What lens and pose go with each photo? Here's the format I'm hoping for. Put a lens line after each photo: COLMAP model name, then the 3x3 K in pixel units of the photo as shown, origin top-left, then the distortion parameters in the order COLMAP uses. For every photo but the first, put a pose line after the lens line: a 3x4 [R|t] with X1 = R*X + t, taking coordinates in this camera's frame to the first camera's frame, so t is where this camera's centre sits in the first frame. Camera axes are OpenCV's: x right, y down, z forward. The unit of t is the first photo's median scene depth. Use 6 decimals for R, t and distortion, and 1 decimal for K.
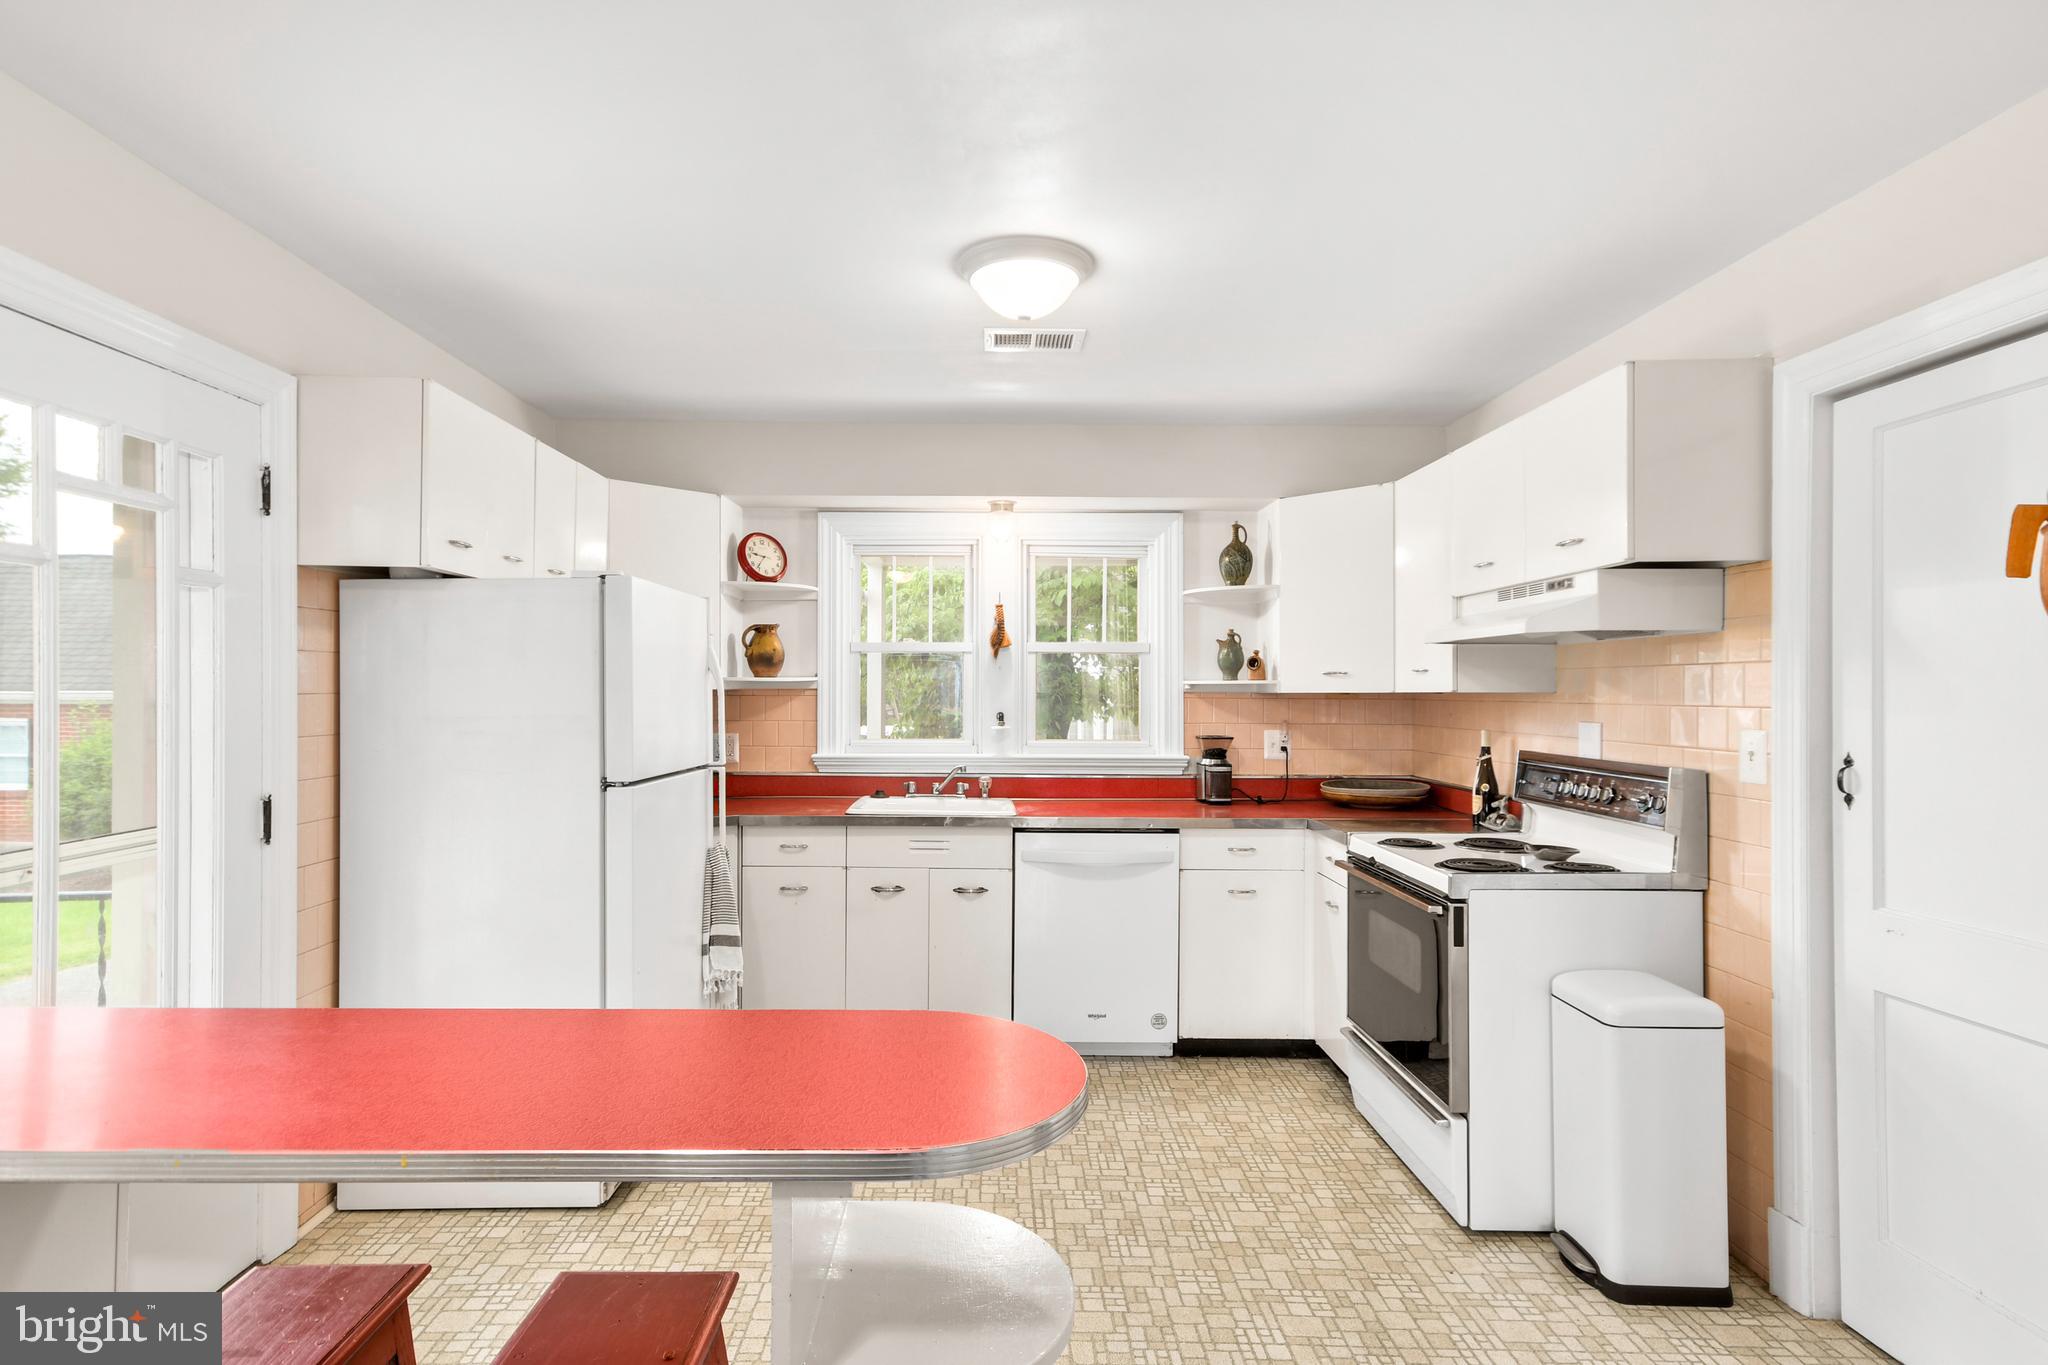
lens RADIAL K [[1062.1, 0, 988.7], [0, 1062.1, 688.1], [0, 0, 1]] dist [0.020254, 0.000345]
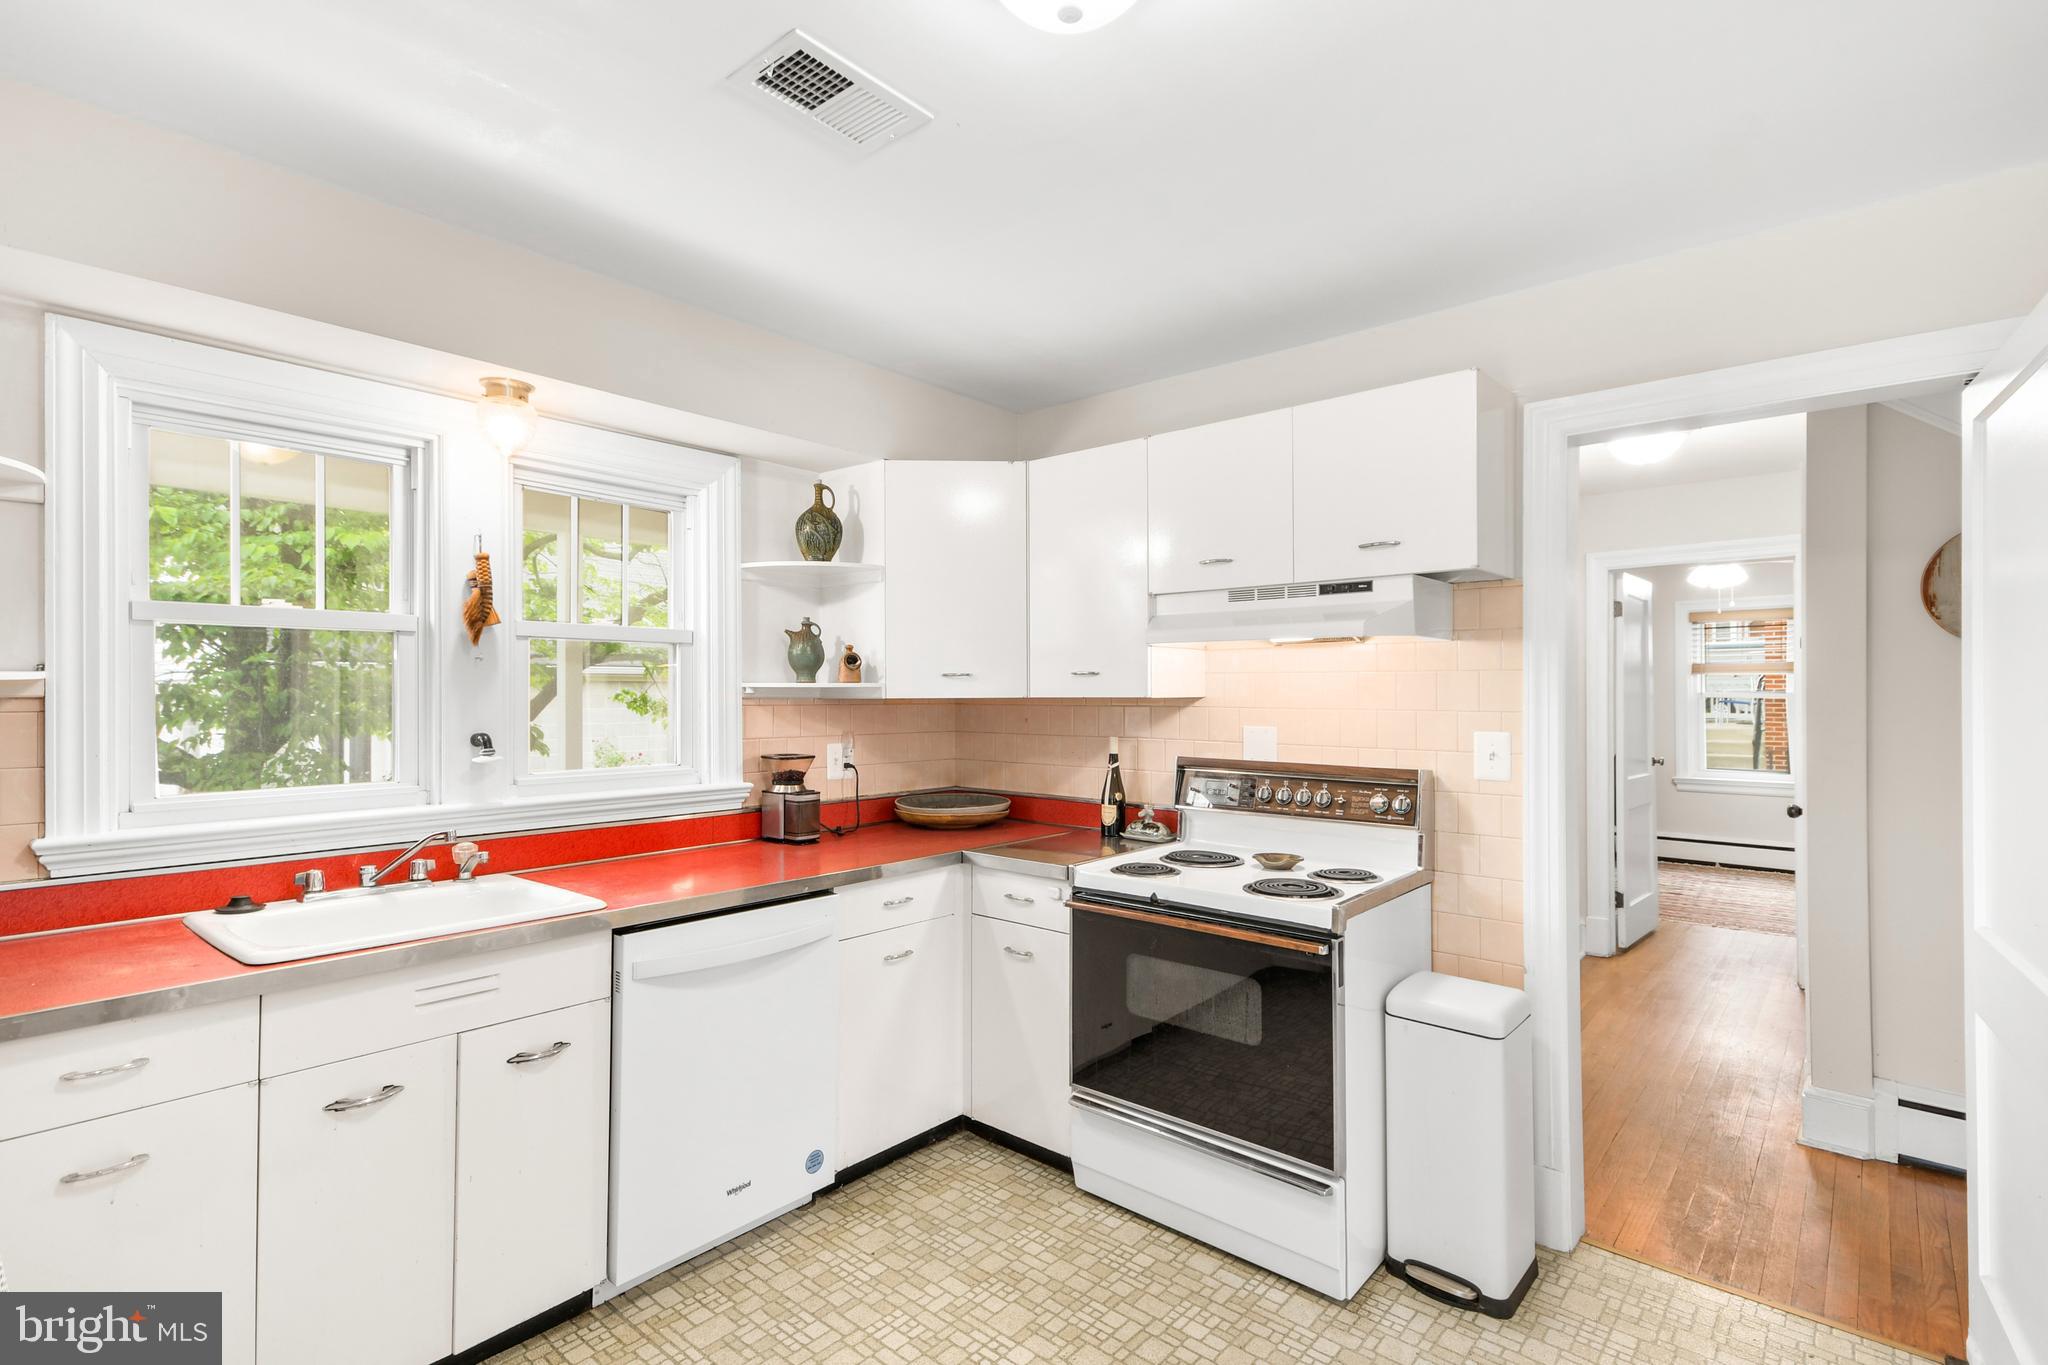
lens RADIAL K [[975.0, 0, 1020.8], [0, 975.0, 696.1], [0, 0, 1]] dist [0.017420, -0.000103]
pose [[0.657297, -0.005099, 0.753614, -0.235710], [-0.001175, 0.999969, 0.007791, -0.003522], [-0.753631, -0.006007, 0.657271, 0.456536]]
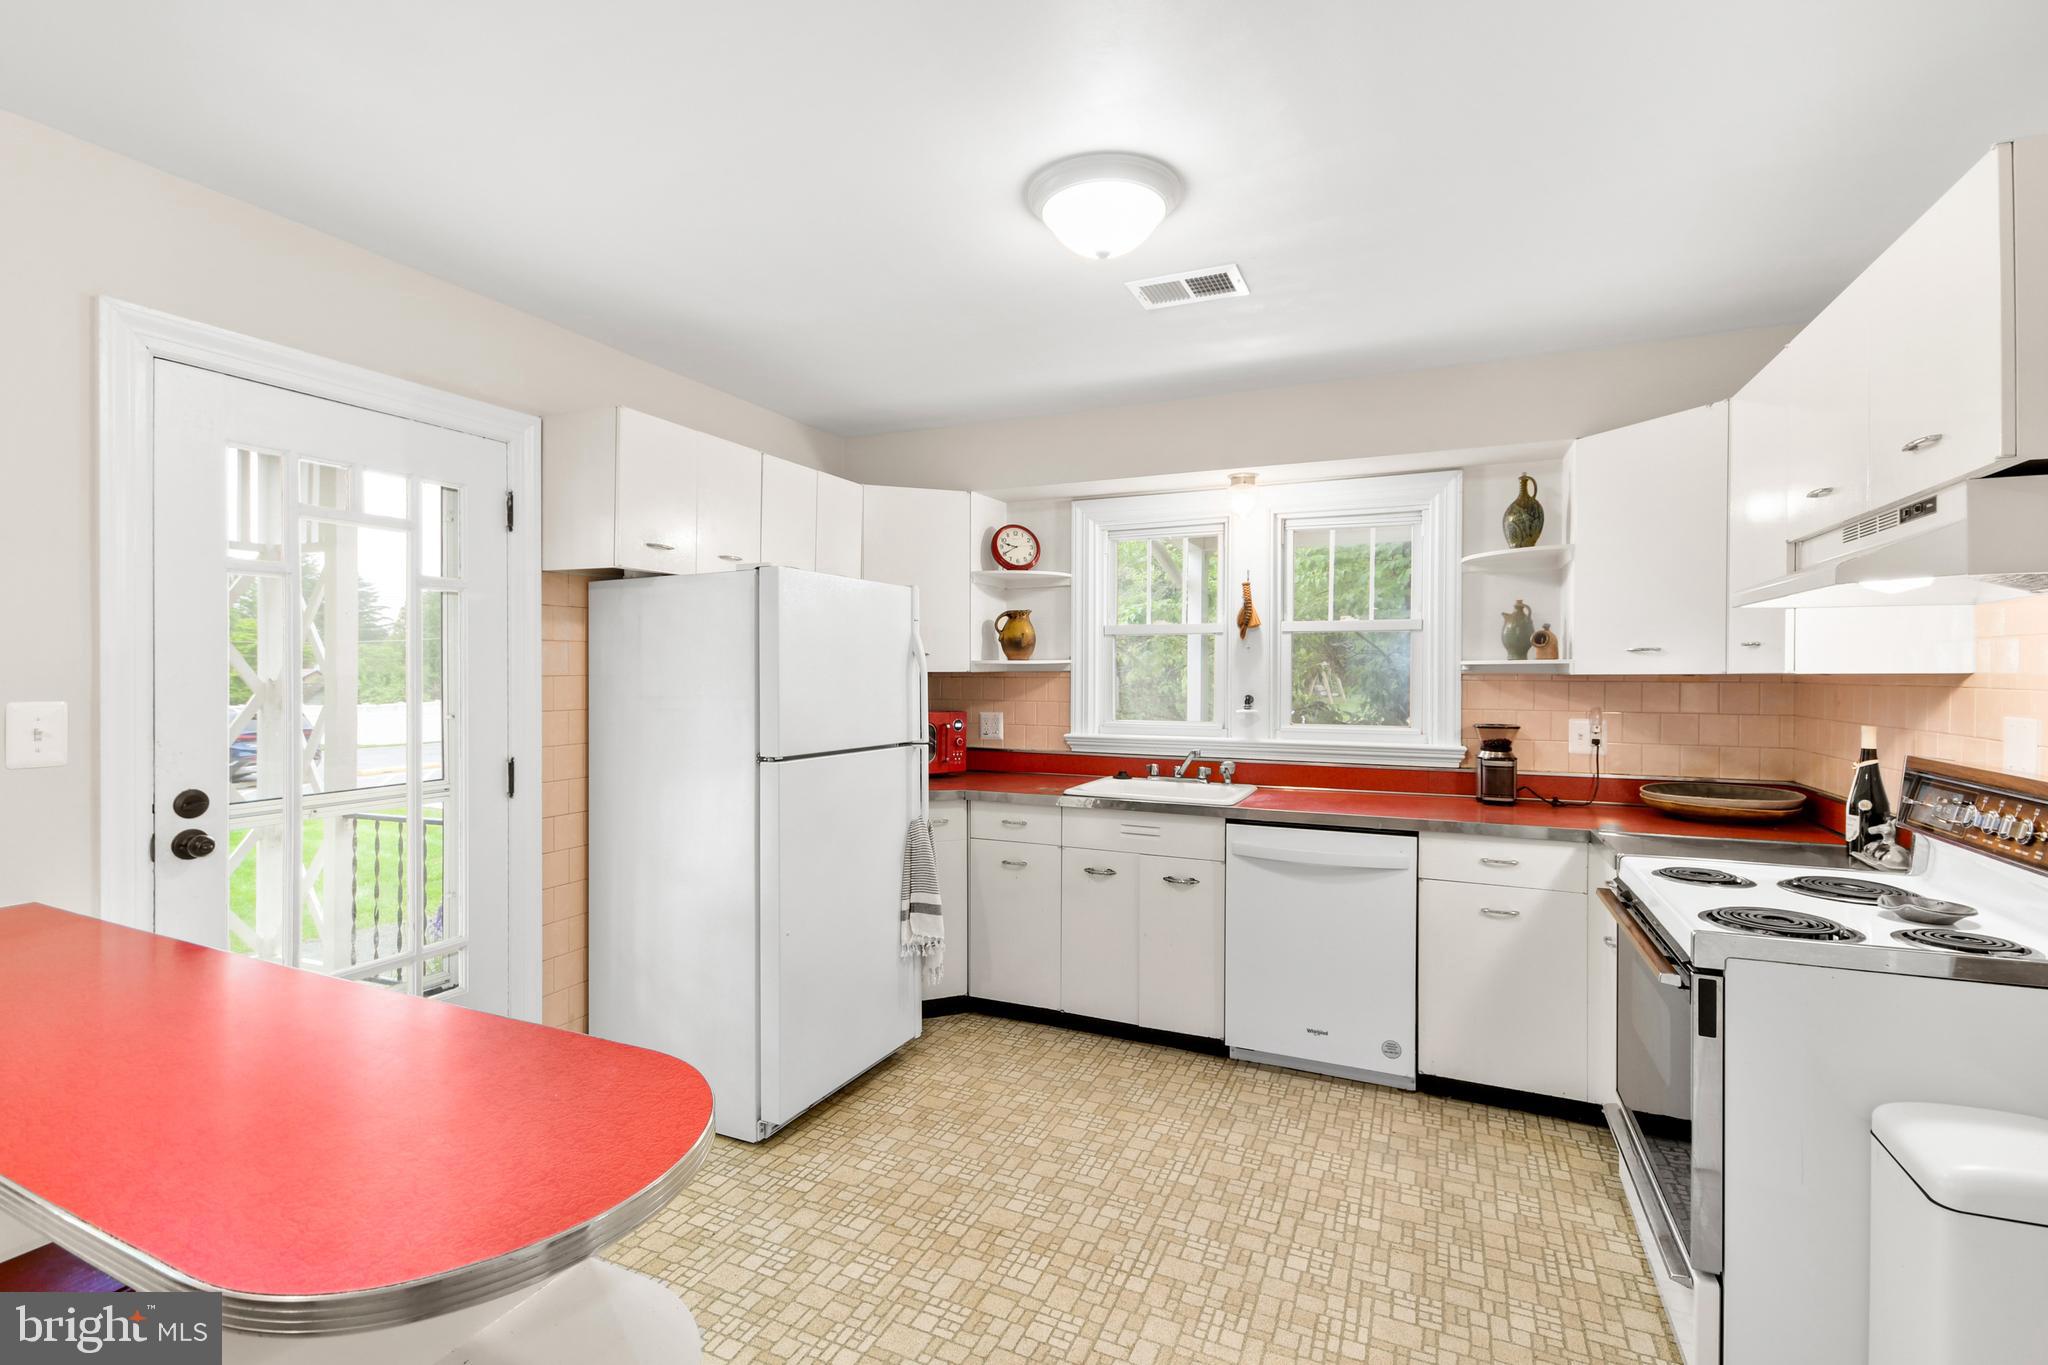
lens RADIAL K [[923.4, 0, 1016.7], [0, 923.4, 675.1], [0, 0, 1]] dist [0.007711, 0.000026]
pose [[0.908254, -0.000601, -0.418419, 0.193378], [0.002533, 0.999989, 0.004062, 0.000912], [0.418412, -0.004749, 0.908245, 0.176906]]
